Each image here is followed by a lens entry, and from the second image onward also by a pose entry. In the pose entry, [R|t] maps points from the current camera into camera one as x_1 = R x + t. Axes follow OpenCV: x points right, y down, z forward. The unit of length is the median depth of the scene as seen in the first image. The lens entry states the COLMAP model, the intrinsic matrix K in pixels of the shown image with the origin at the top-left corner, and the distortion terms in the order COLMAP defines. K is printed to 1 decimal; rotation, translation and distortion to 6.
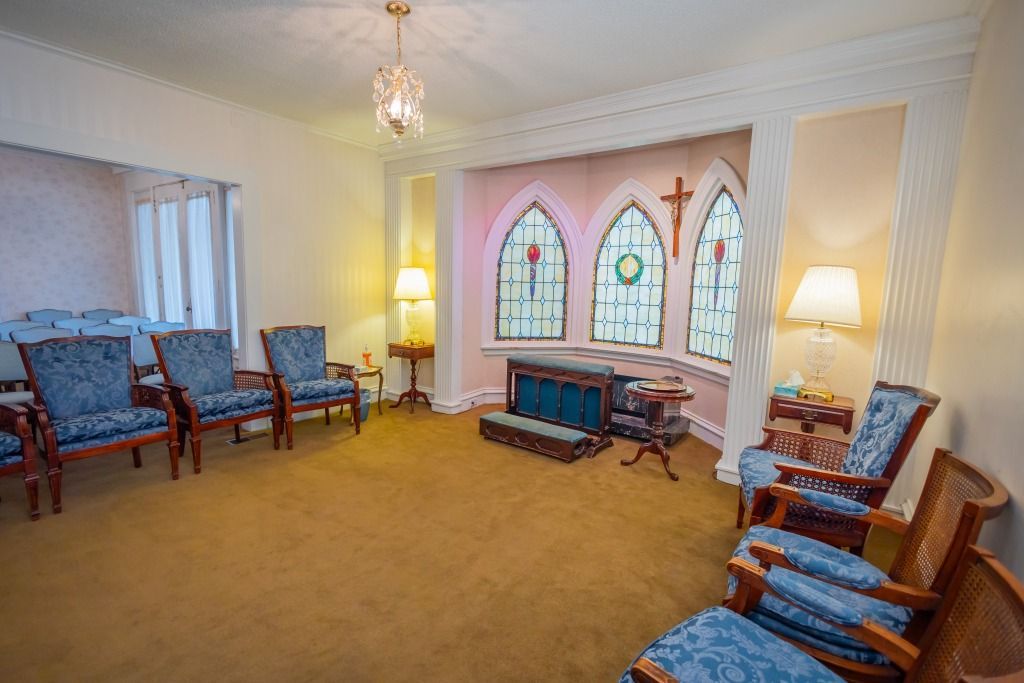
lens RADIAL K [[452.6, 0, 512.0], [0, 452.6, 341.5], [0, 0, 1]] dist [0.001202, -0.000460]
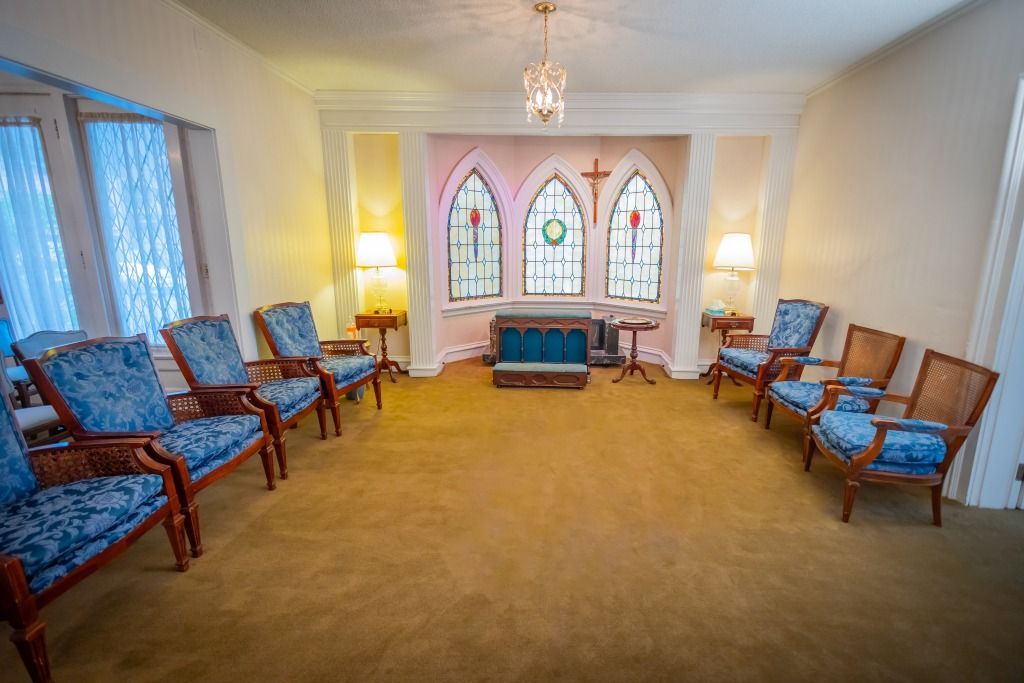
lens RADIAL K [[455.5, 0, 537.6], [0, 455.5, 342.2], [0, 0, 1]] dist [0.000948, 0.000191]
pose [[0.825243, -0.139840, 0.547191, -0.483889], [0.086801, 0.988755, 0.121779, -0.022216], [-0.558068, -0.053000, 0.828101, 0.009078]]
